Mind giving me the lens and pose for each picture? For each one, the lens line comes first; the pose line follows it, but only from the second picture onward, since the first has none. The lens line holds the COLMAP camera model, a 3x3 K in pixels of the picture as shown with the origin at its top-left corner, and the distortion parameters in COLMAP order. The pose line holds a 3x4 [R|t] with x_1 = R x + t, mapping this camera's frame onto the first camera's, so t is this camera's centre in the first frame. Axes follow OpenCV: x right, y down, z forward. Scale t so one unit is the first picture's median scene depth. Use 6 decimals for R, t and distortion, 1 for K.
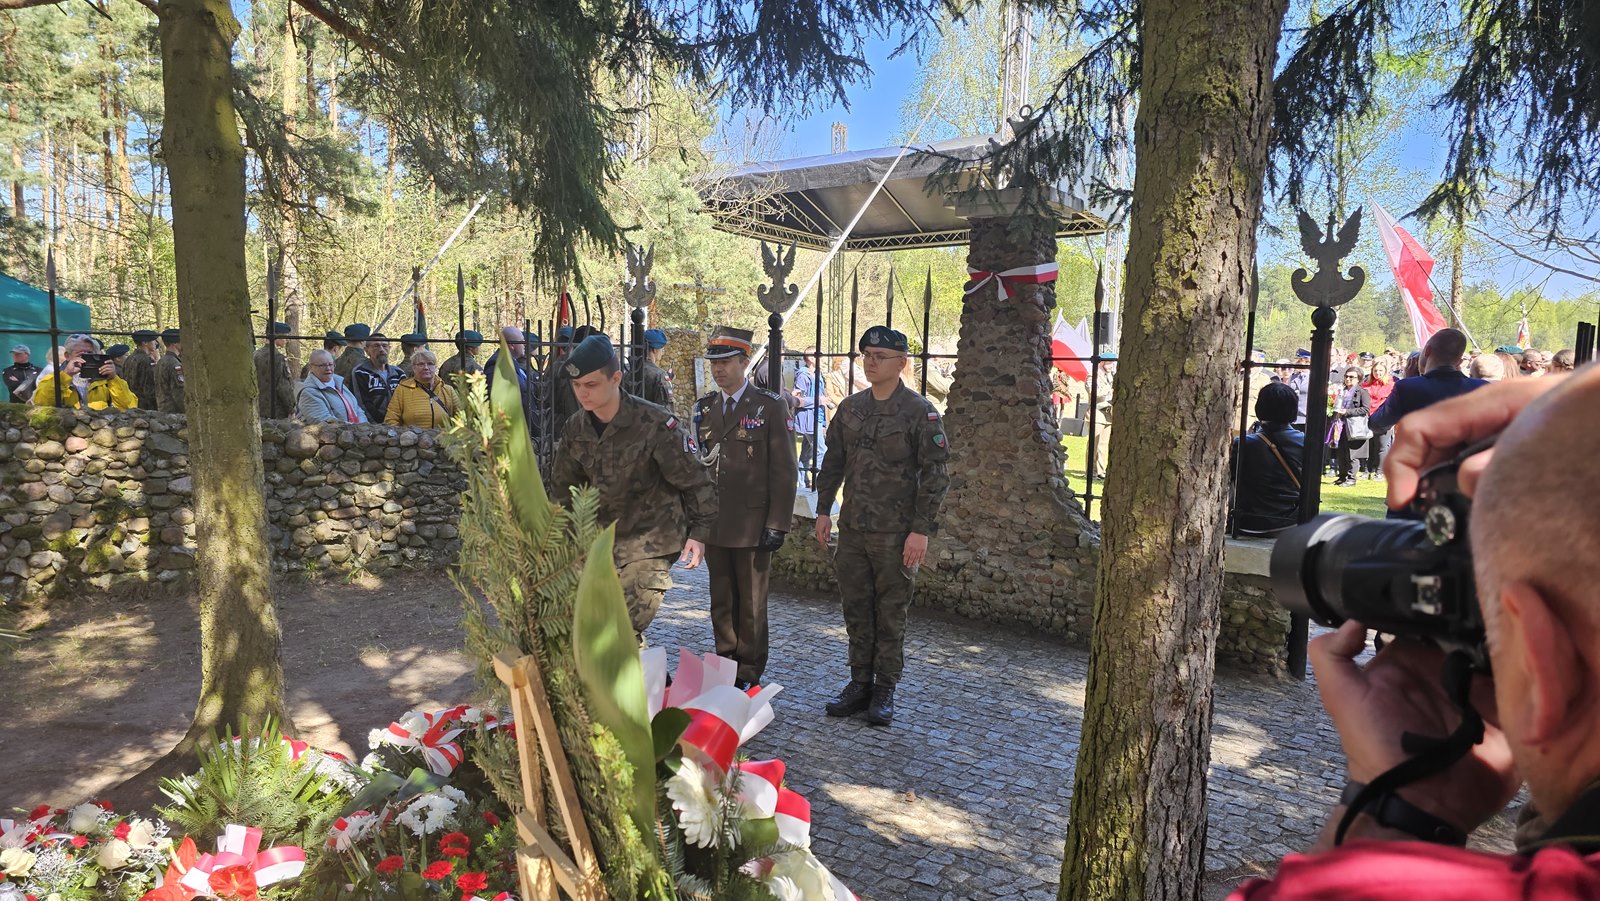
lens RADIAL K [[1134.3, 0, 802.8], [0, 1134.3, 460.5], [0, 0, 1]] dist [0.062666, -0.069477]
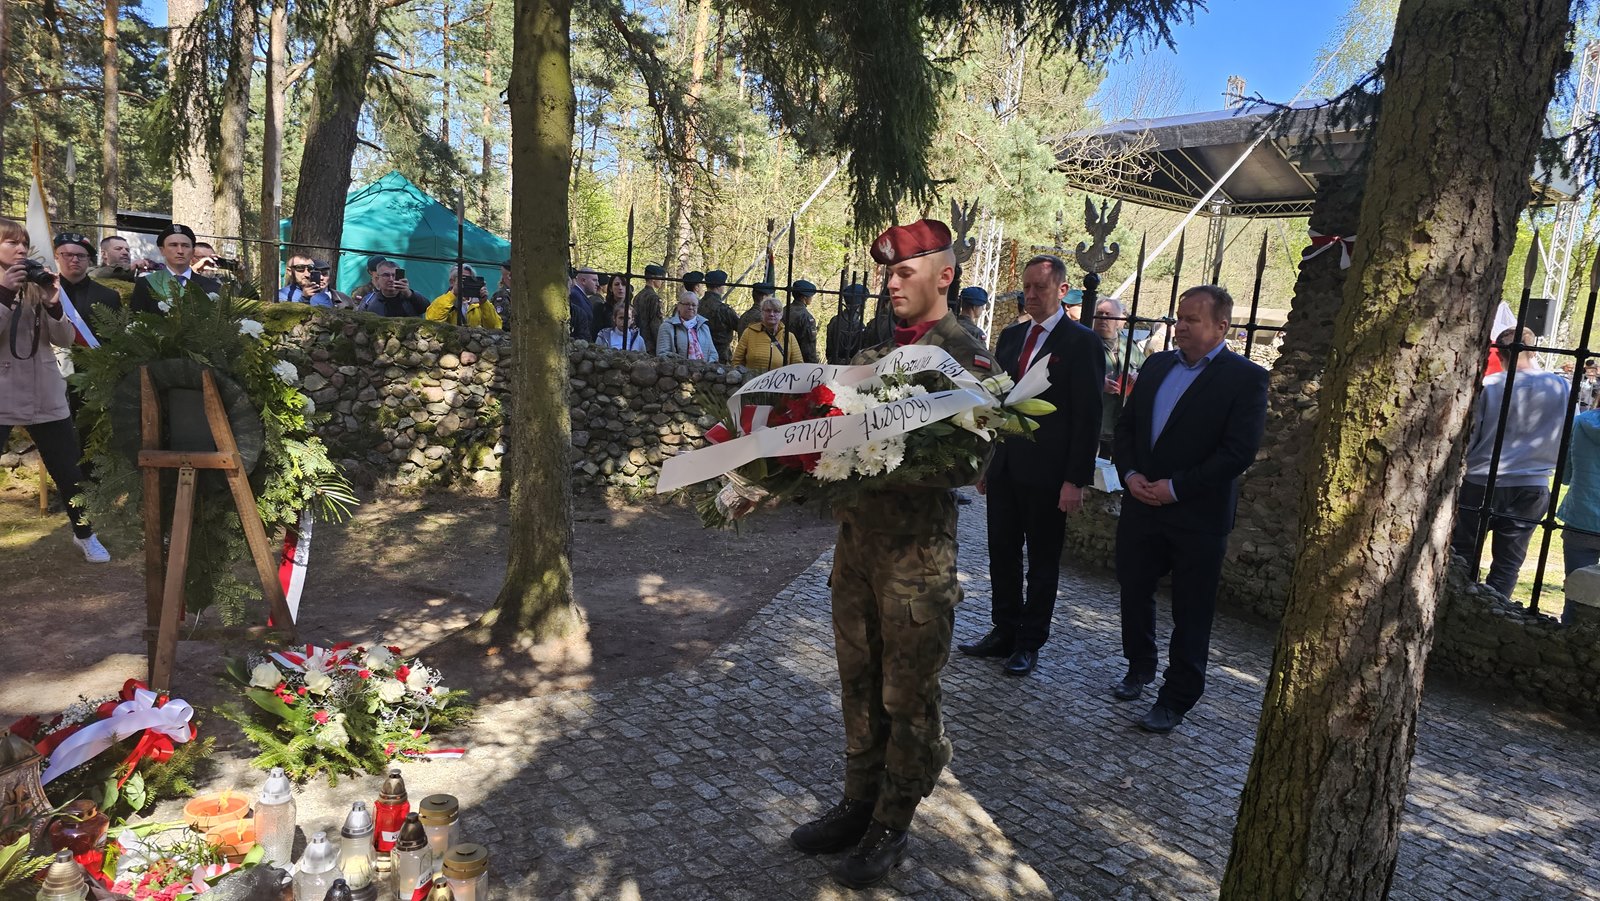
lens RADIAL K [[1137.2, 0, 804.4], [0, 1137.2, 469.5], [0, 0, 1]] dist [0.060368, -0.066642]
pose [[0.937834, 0.104404, -0.331009, 0.093556], [-0.092798, 0.994392, 0.050722, 0.007990], [0.334448, -0.016852, 0.942264, 0.014543]]
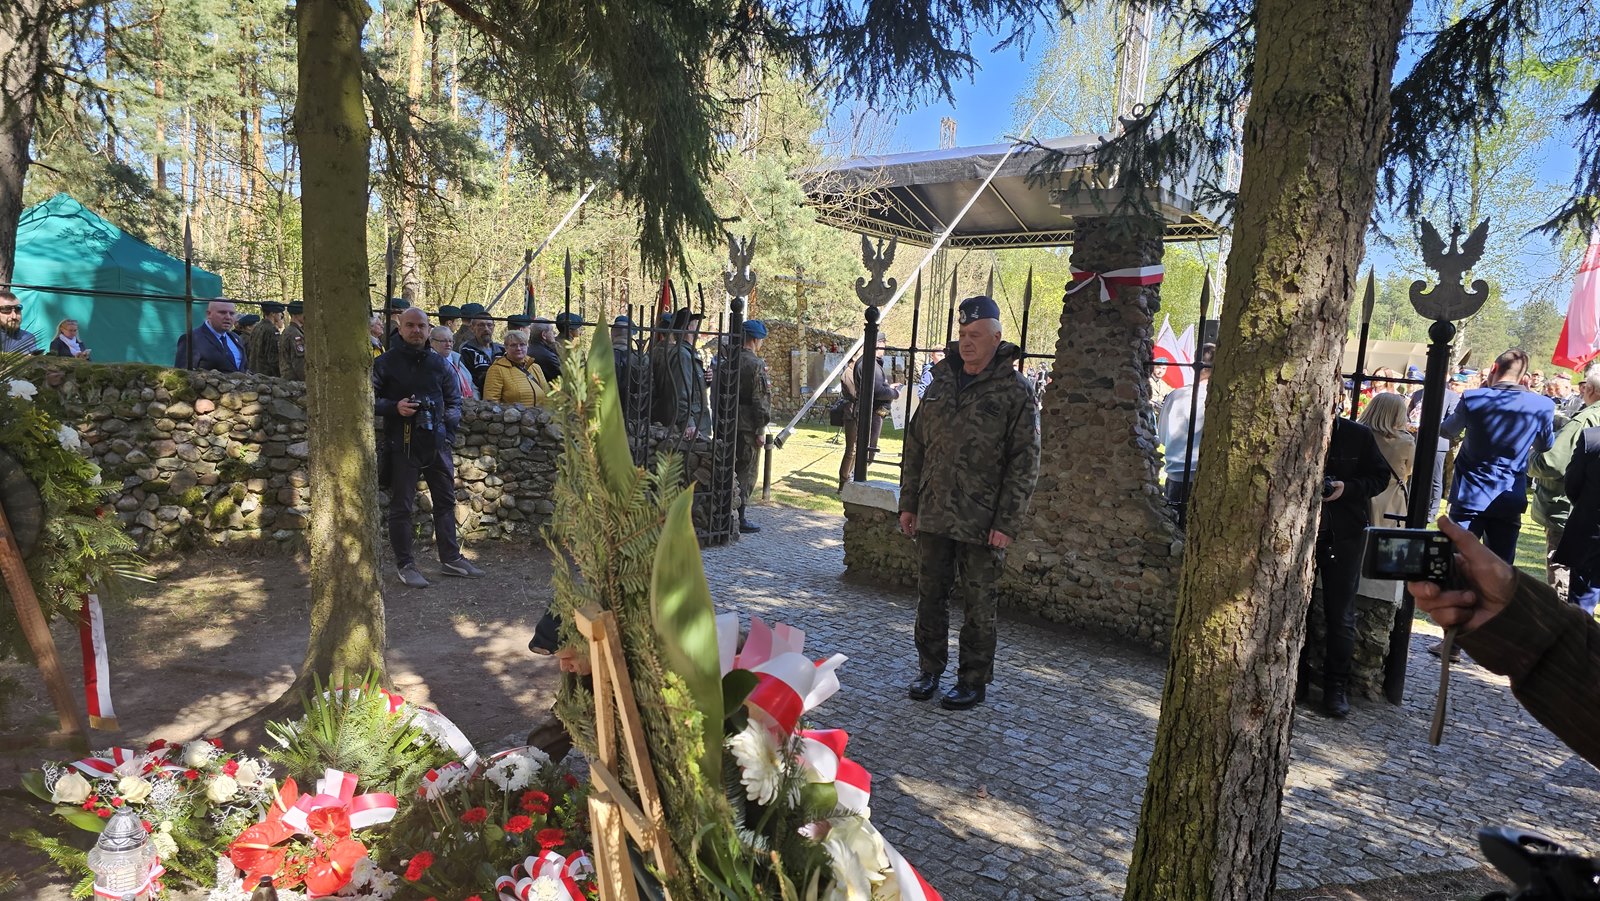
lens RADIAL K [[1137.2, 0, 804.4], [0, 1137.2, 469.5], [0, 0, 1]] dist [0.060368, -0.066642]
pose [[0.995510, 0.049399, -0.080744, 0.004411], [-0.048536, 0.998742, 0.012618, 0.004282], [0.081266, -0.008642, 0.996655, -0.007887]]
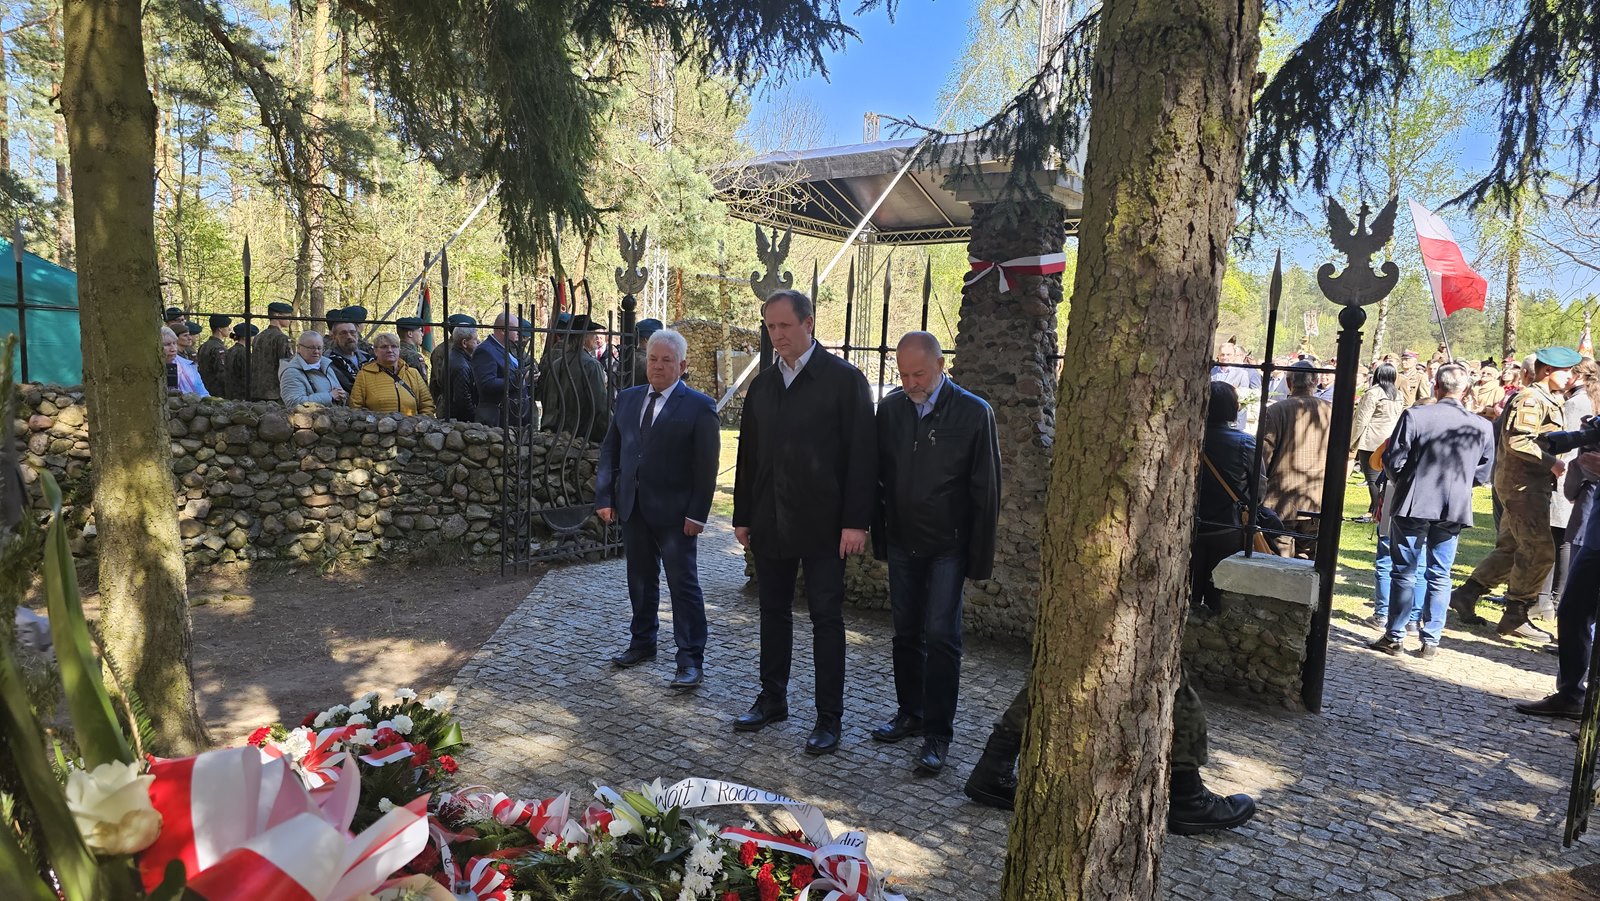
lens RADIAL K [[1105.1, 0, 818.1], [0, 1105.1, 464.9], [0, 0, 1]] dist [0.064053, -0.068800]
pose [[0.998949, 0.026380, -0.037496, 0.061862], [-0.026030, 0.999613, 0.009776, -0.005072], [0.037739, -0.008789, 0.999249, 0.088752]]
